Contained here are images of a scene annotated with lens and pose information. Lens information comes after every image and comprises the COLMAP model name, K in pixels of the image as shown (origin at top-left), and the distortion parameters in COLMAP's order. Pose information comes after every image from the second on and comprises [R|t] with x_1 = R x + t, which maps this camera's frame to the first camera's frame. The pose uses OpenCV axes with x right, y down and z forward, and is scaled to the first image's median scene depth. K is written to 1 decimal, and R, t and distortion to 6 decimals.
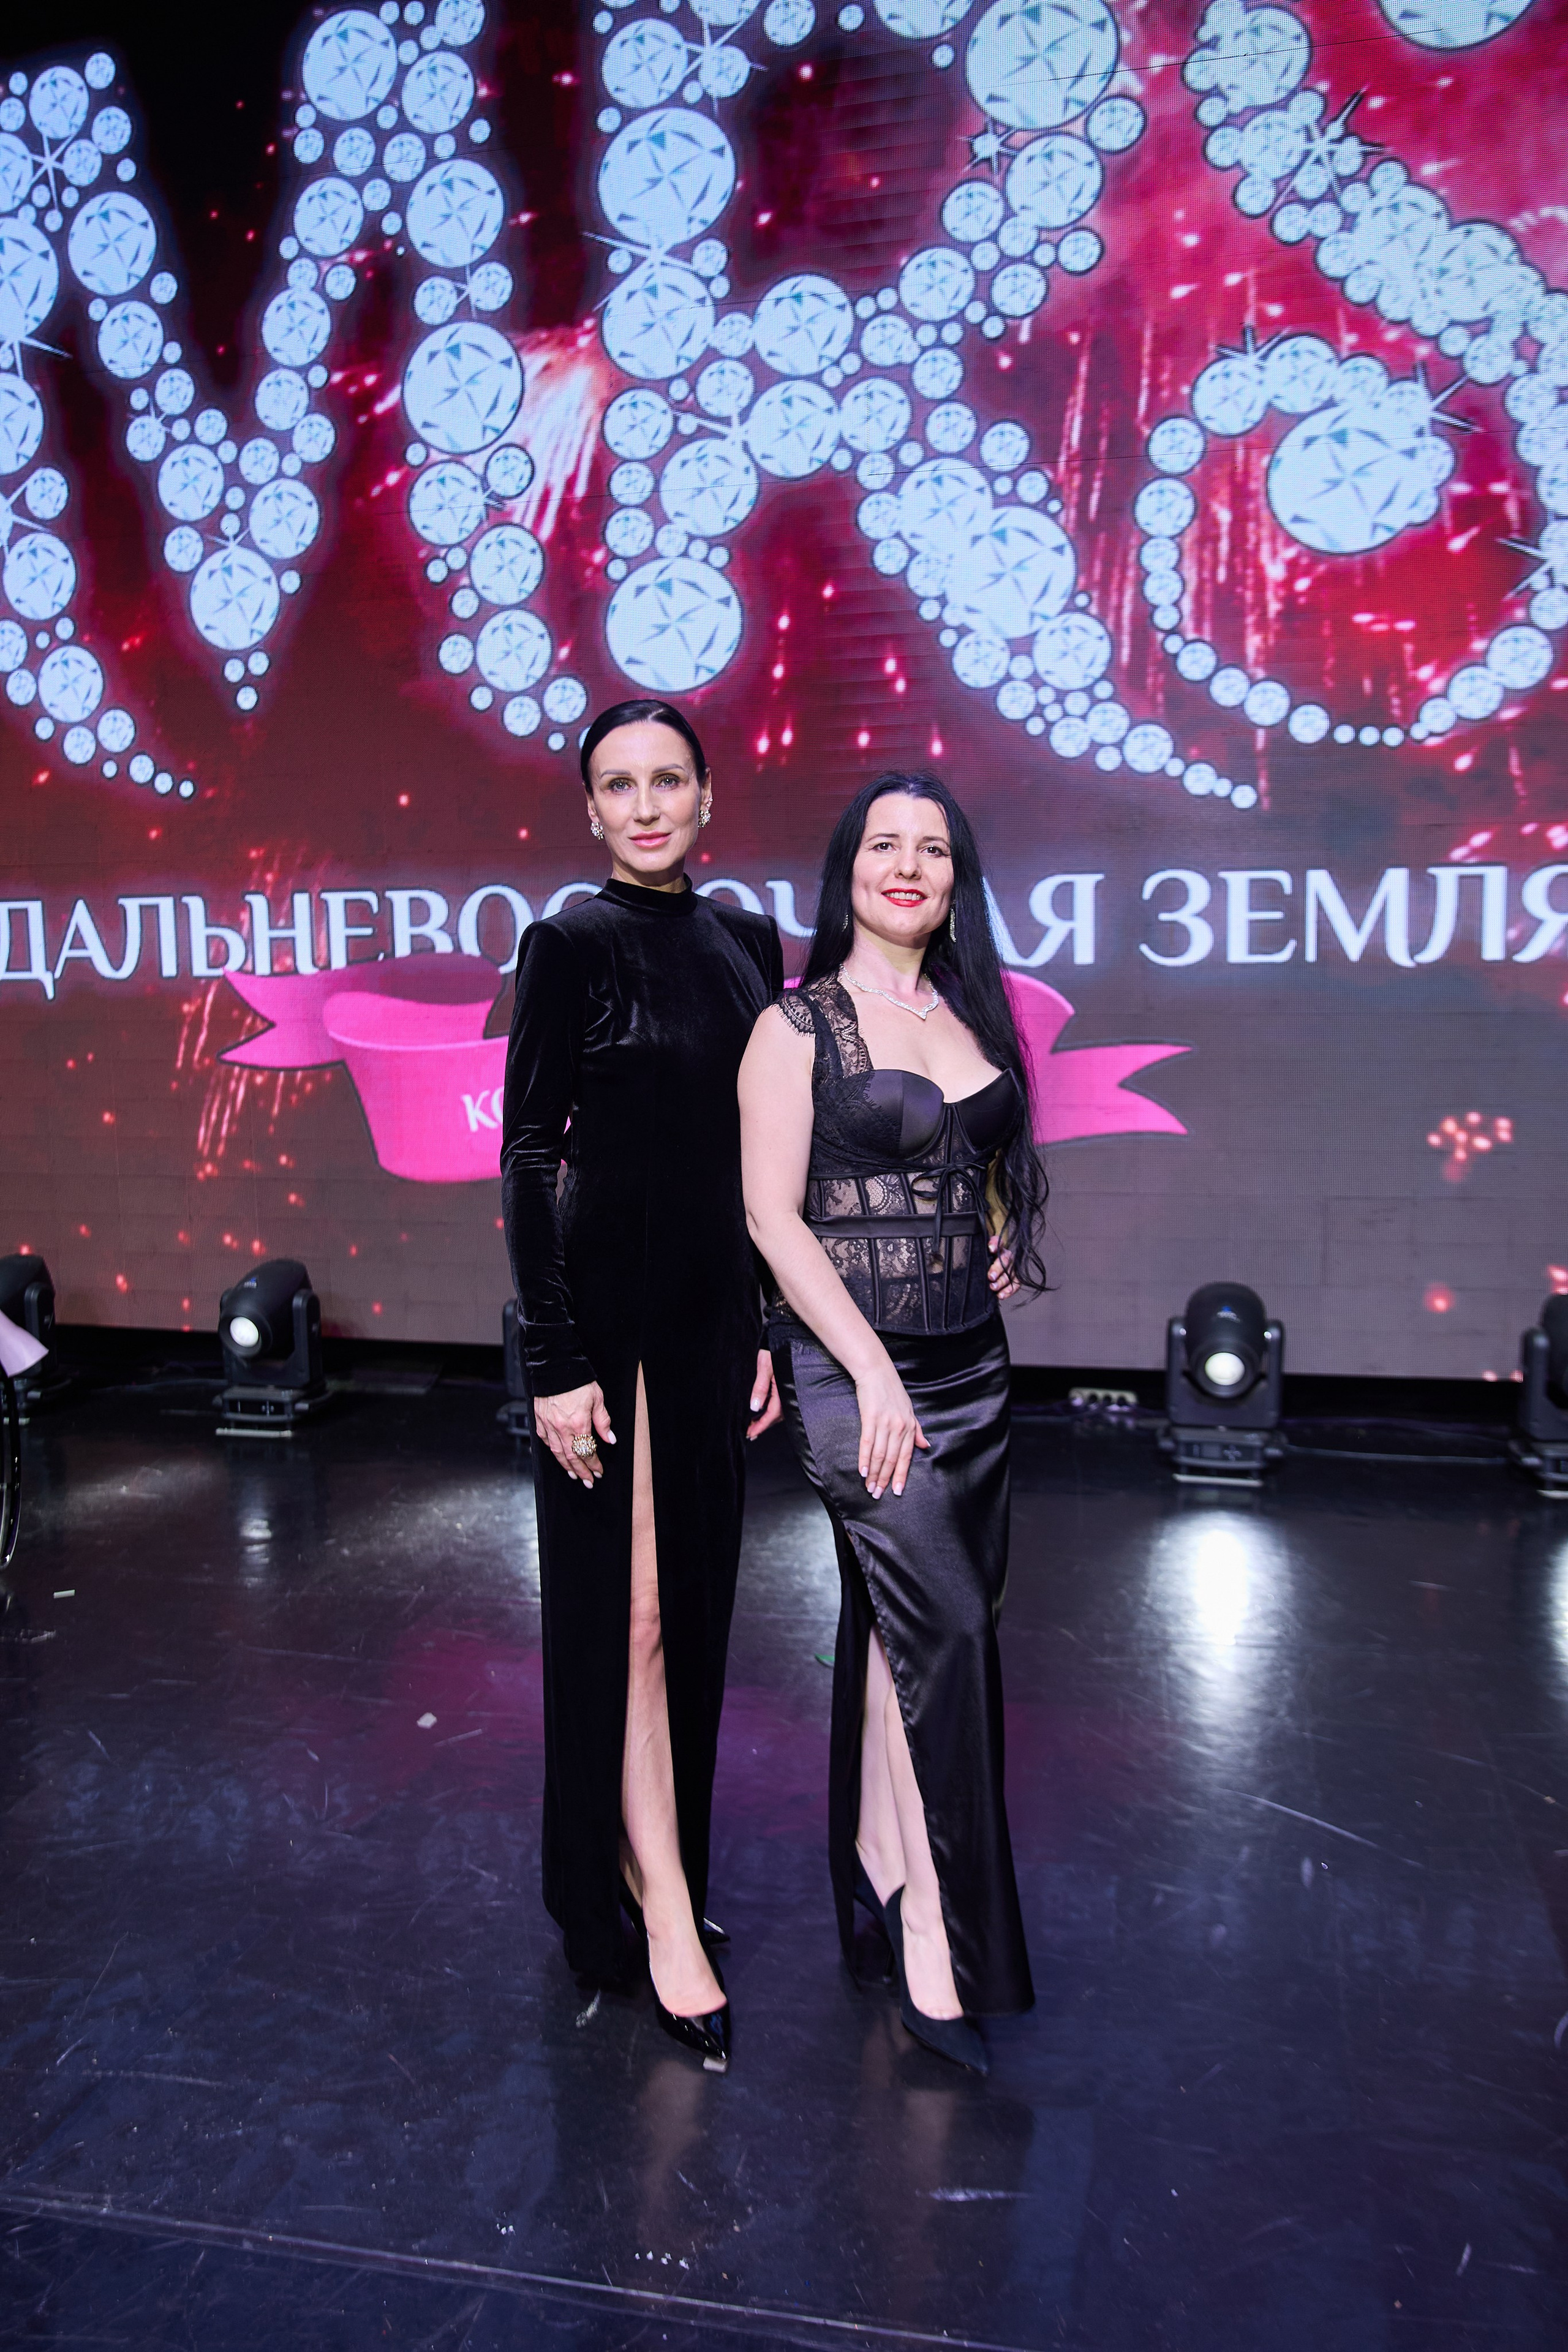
lens RADIAL K [[1893.9, 0, 782.6], [0, 1893.9, 1190.2], [0, 0, 1]] dist [-0.077224, 0.091186]
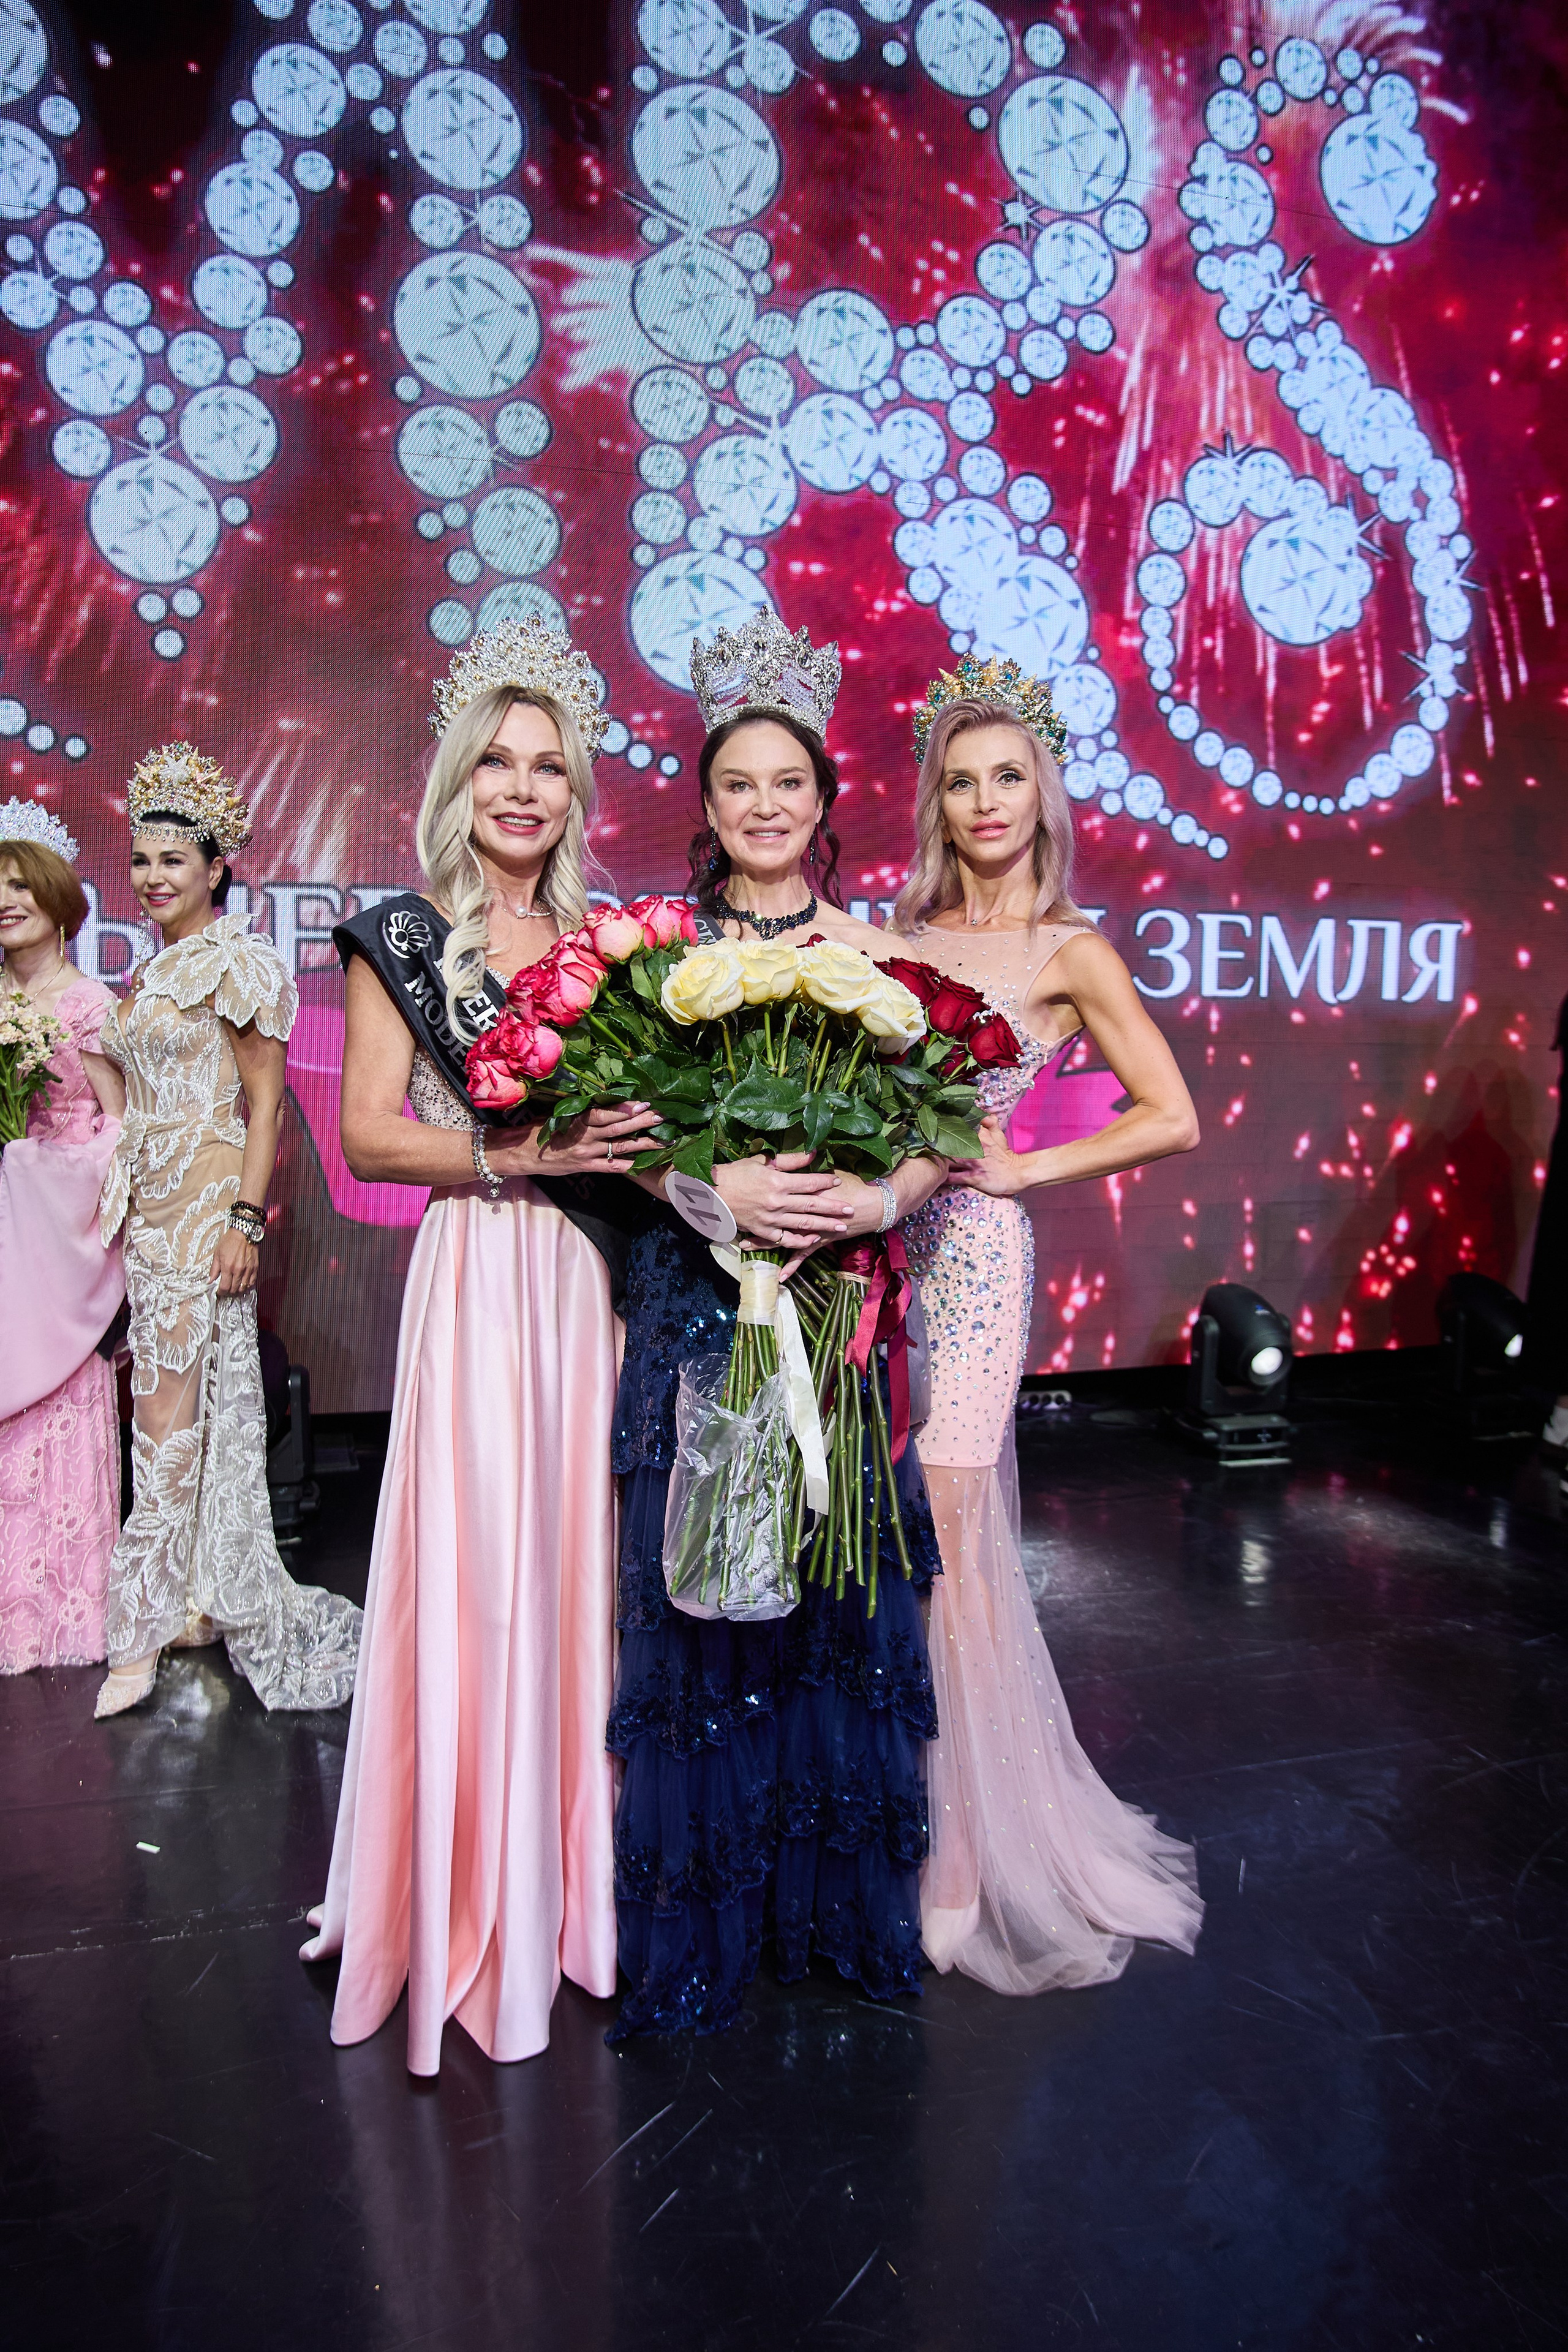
lens RADIAL K [[1621.0, 0, 788.3], [0, 1621.0, 1187.1], [0, 0, 1]] dist [-0.107256, 0.072253]
pose [[0.861738, -0.034050, 0.506210, -0.449081], [0.038783, 0.999247, 0.001194, -0.018295], [-0.505869, 0.018604, 0.862410, 0.302057]]
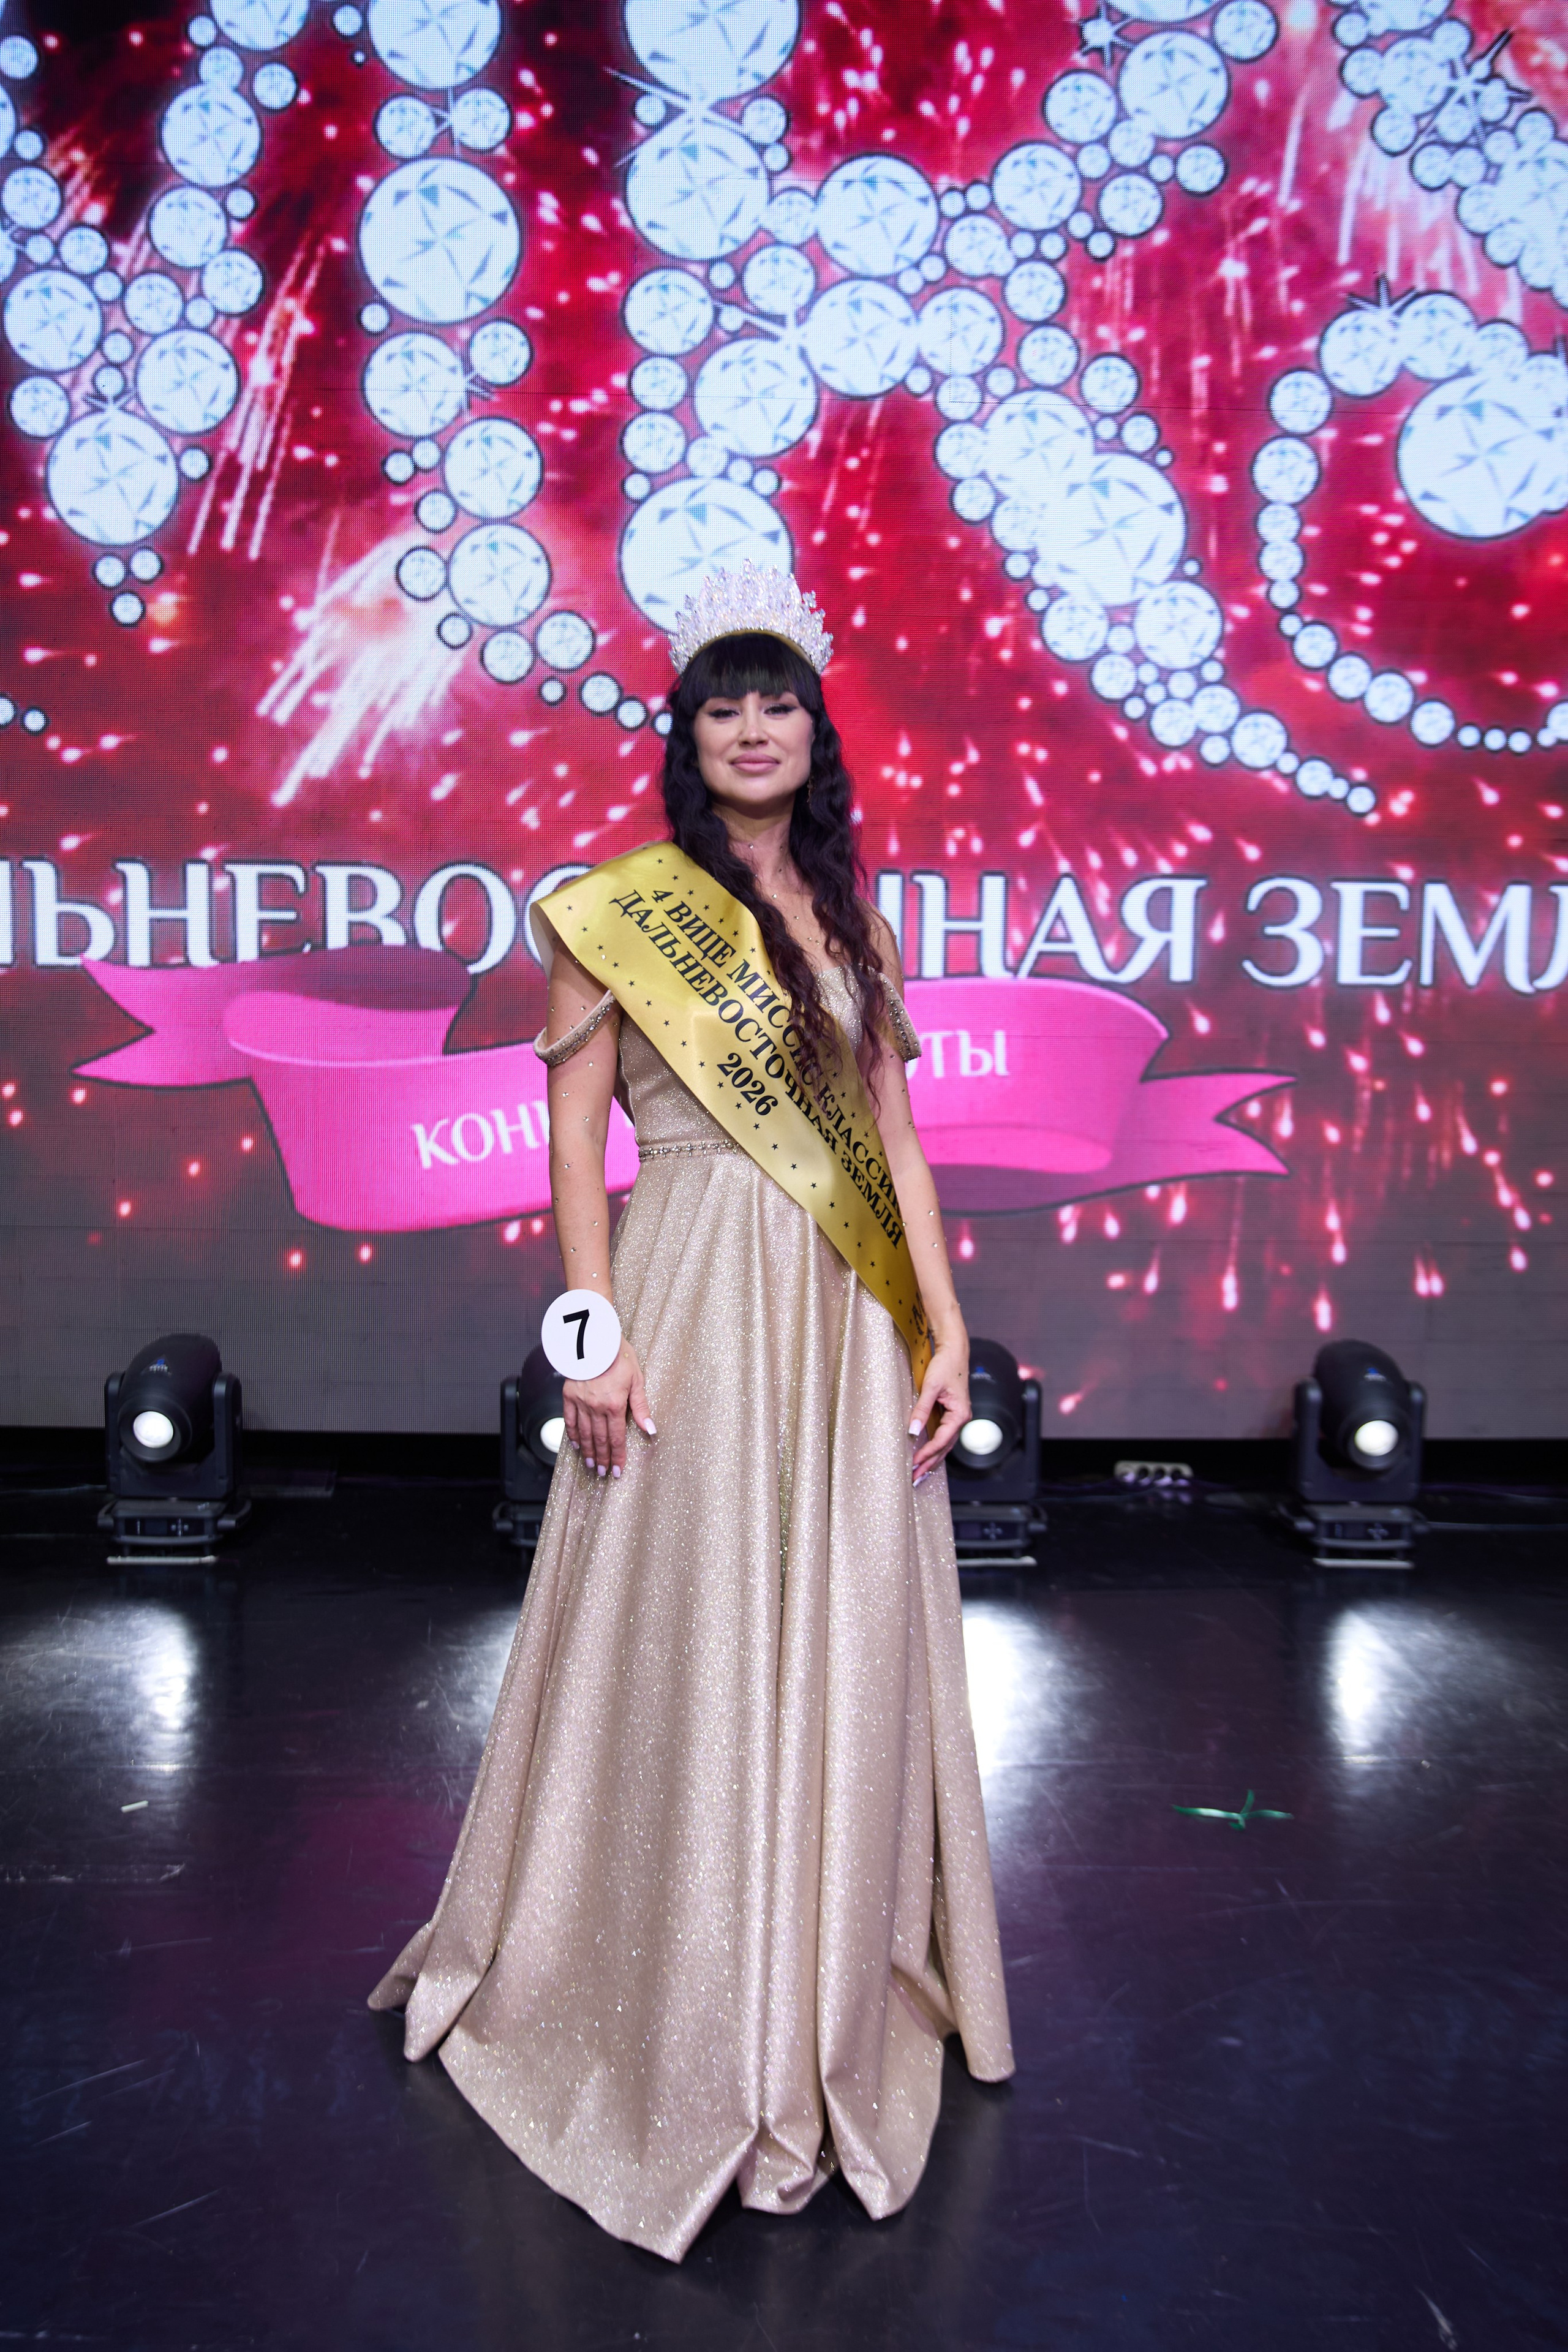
lens RADIAL K [[2112.2, 0, 782.8], [0, 2112.2, 1180.1], [0, 0, 1]] dist [-0.047444, 0.094617]
pose [[0.963070, -0.000479, 0.269250, -0.283501], [0.004890, 0.999865, -0.015711, -0.012392], [-0.269206, 0.016447, 0.962942, 0.104623]]
